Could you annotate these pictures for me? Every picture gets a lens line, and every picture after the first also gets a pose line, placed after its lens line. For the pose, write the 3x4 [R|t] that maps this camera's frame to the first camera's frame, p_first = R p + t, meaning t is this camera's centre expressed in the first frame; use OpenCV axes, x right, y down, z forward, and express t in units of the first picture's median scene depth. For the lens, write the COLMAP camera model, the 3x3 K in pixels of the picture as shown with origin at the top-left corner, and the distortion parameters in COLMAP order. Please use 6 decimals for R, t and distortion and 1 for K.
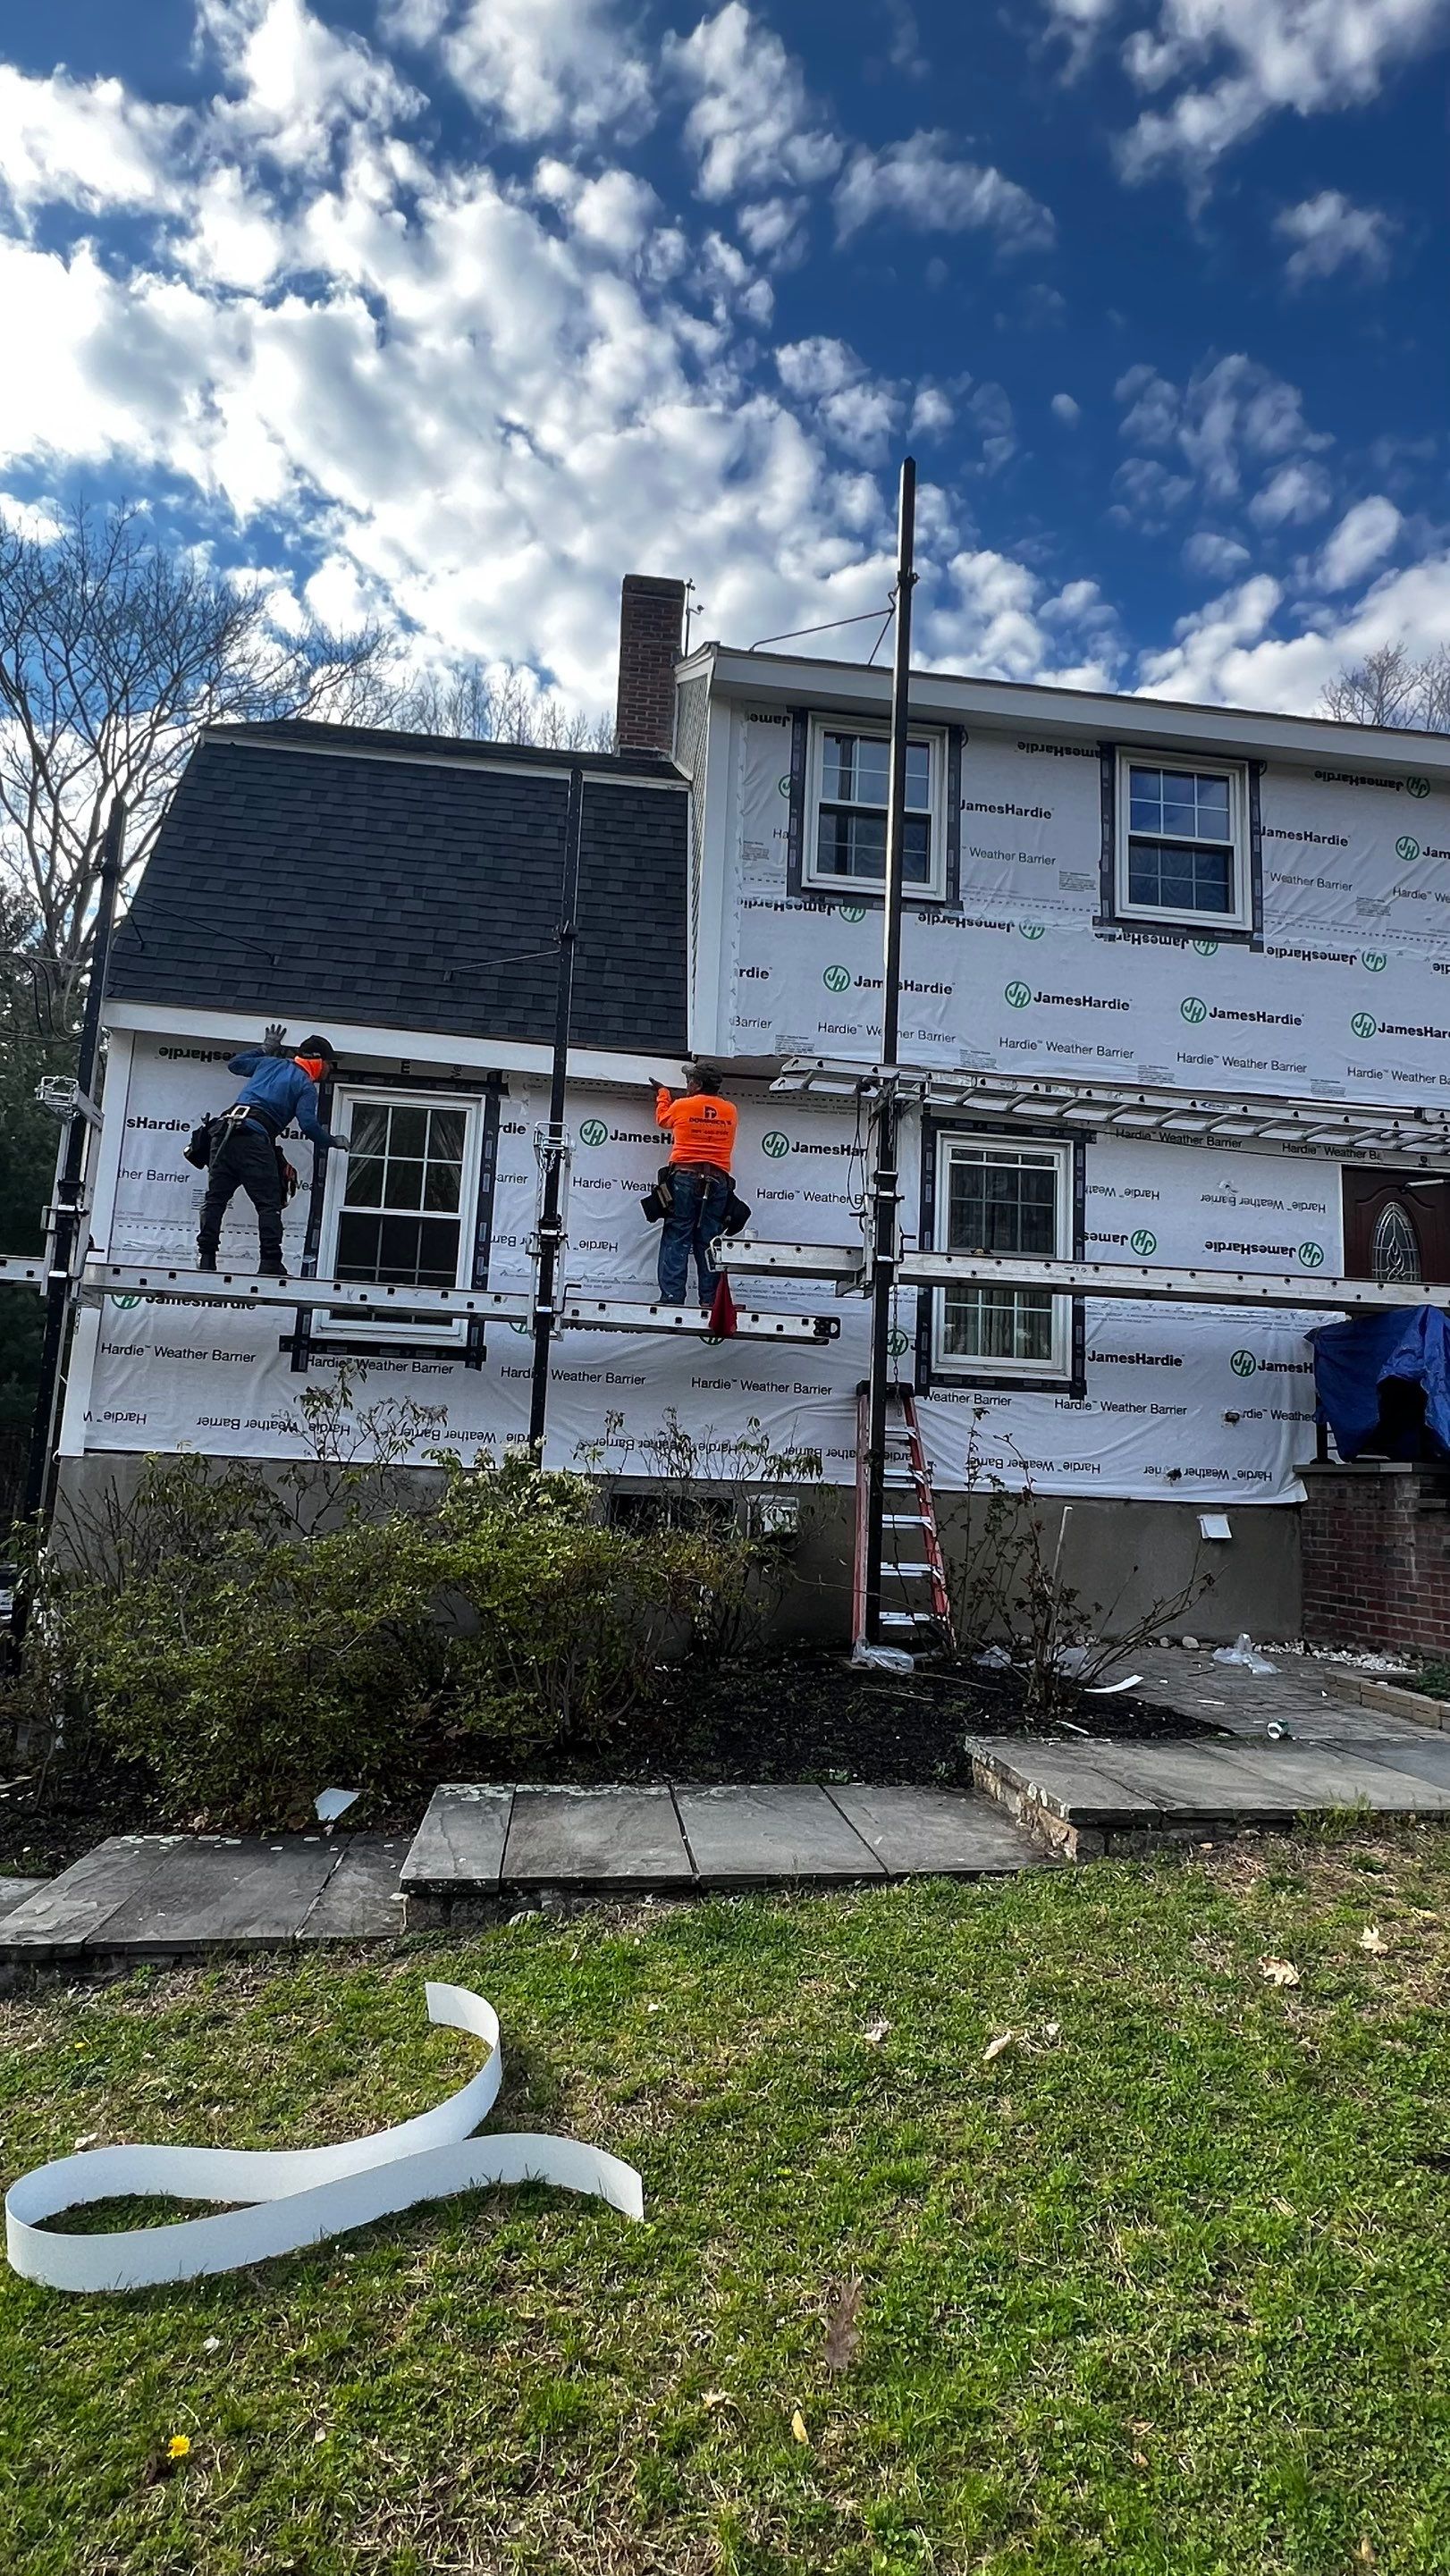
lens RADIAL K [[1383.3, 0, 621.3], [0, 1383.3, 1285.5], [0, 0, 1]] dist [-0.000981, -0.000338]
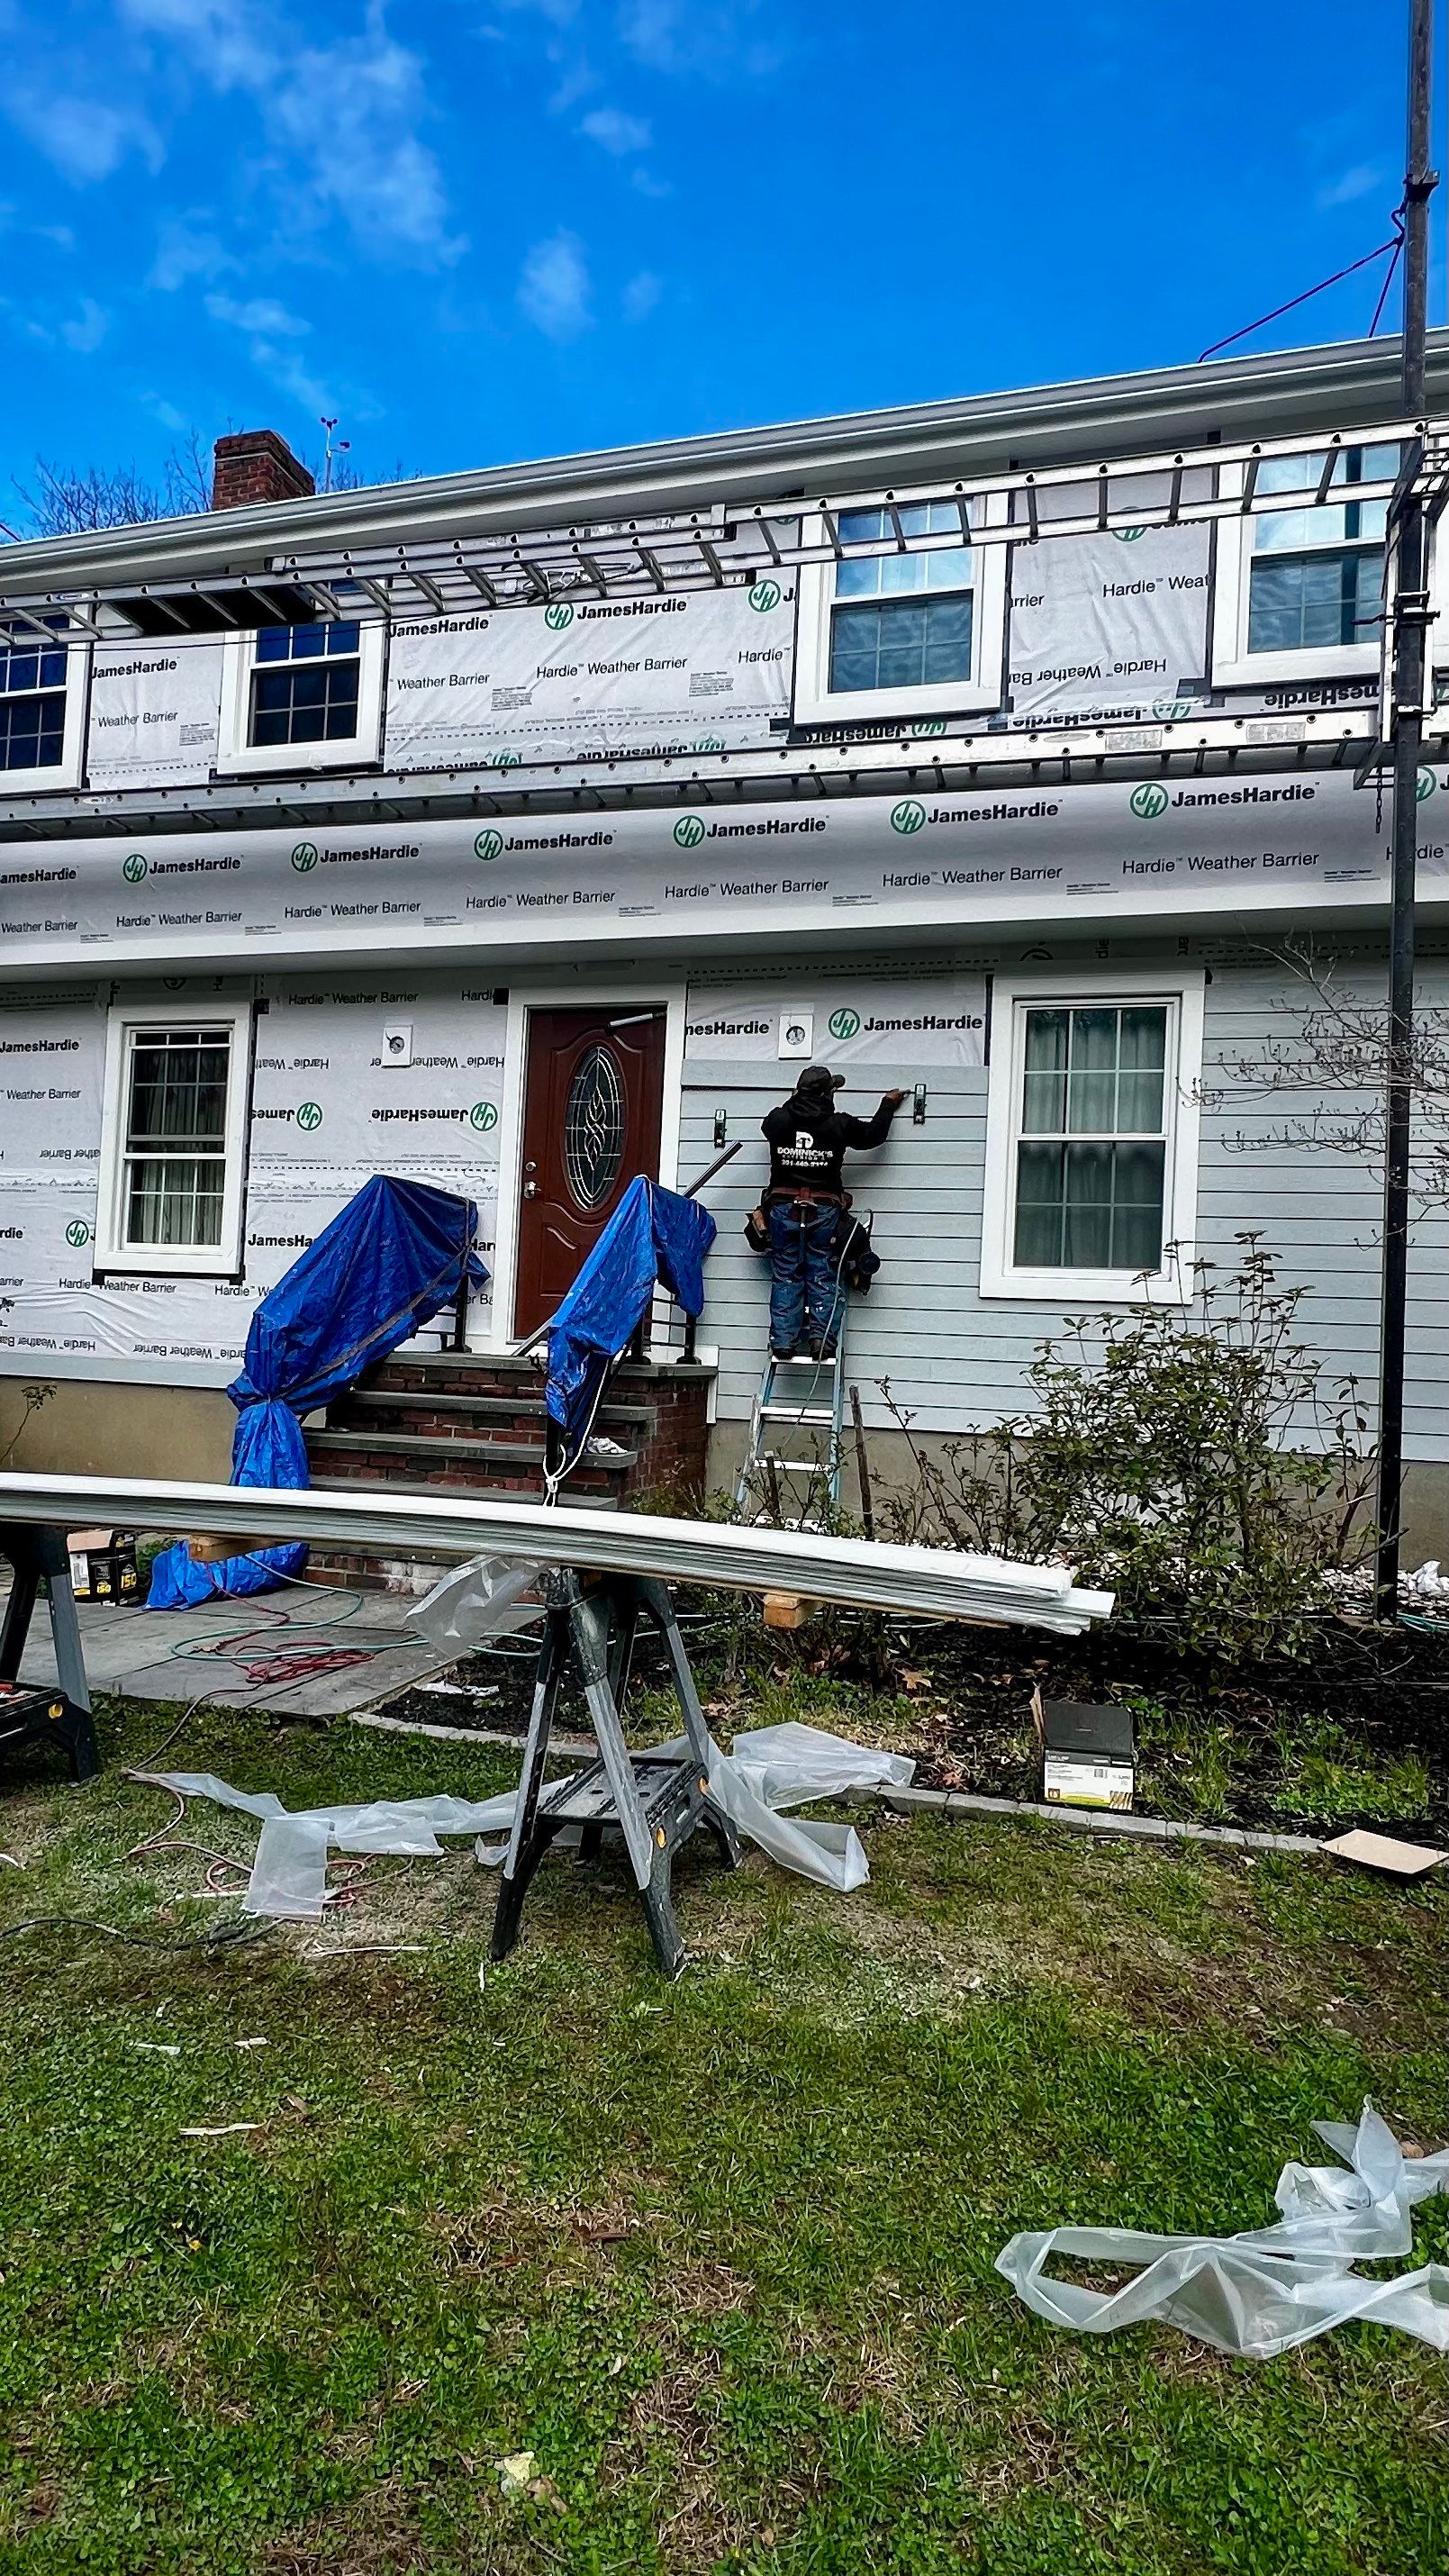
lens RADIAL K [[1383.1, 0, 620.8], [0, 1383.1, 1285.5], [0, 0, 1]] dist [-0.000981, -0.000338]
pose [[0.911325, -0.015715, -0.411387, 0.948648], [0.053536, 0.995310, 0.080574, 0.018513], [0.408191, -0.095453, 0.907893, 0.229069]]
